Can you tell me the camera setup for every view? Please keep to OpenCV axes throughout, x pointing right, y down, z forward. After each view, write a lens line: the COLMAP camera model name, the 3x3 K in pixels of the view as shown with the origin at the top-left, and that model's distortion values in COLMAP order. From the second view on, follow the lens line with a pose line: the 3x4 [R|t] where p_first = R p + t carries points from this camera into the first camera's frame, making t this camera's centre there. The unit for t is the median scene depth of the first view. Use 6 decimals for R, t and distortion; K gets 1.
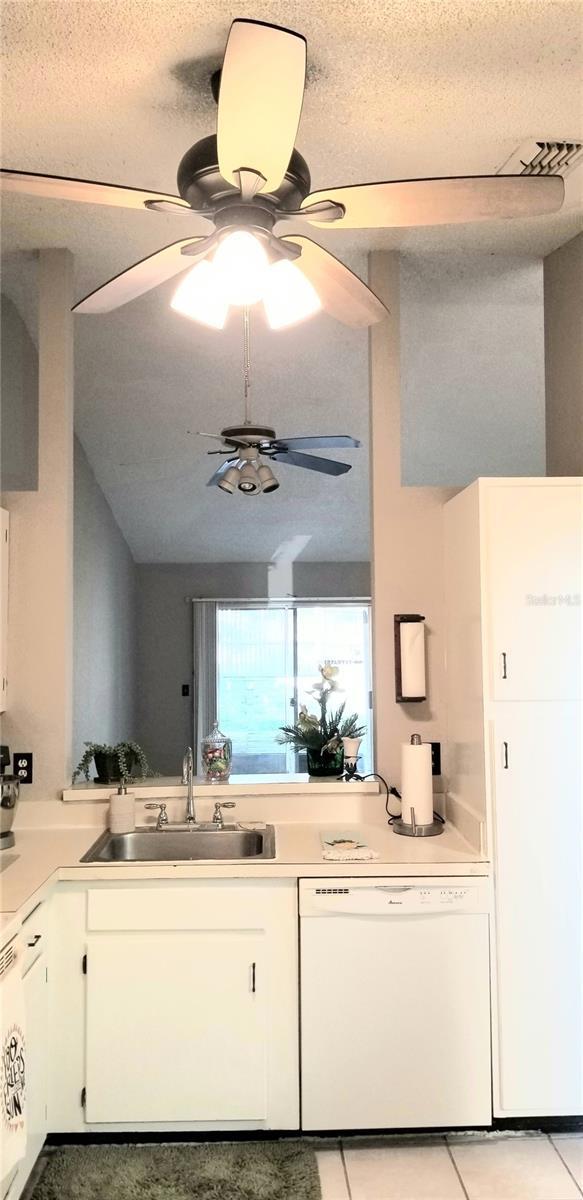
lens RADIAL K [[936.7, 0, 291.5], [0, 936.7, 600.0], [0, 0, 1]] dist [0.080107, -0.159954]
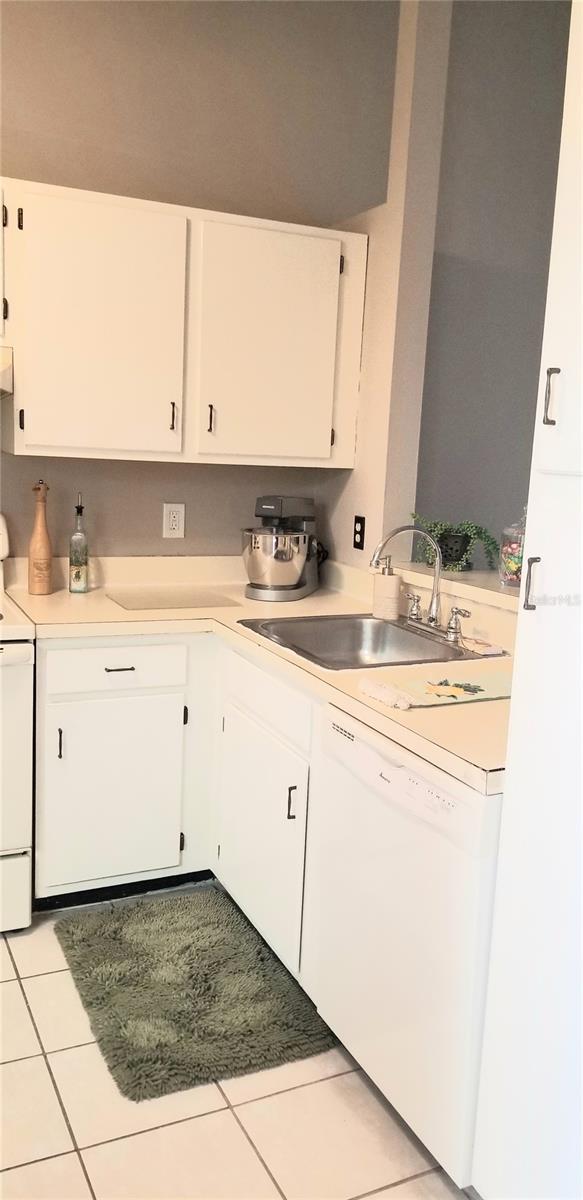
lens RADIAL K [[936.7, 0, 291.5], [0, 936.7, 600.0], [0, 0, 1]] dist [0.080107, -0.159954]
pose [[0.392756, 0.181861, -0.901482, 0.559256], [-0.002398, 0.980451, 0.196747, 0.066095], [0.919640, -0.075111, 0.385514, 0.613371]]
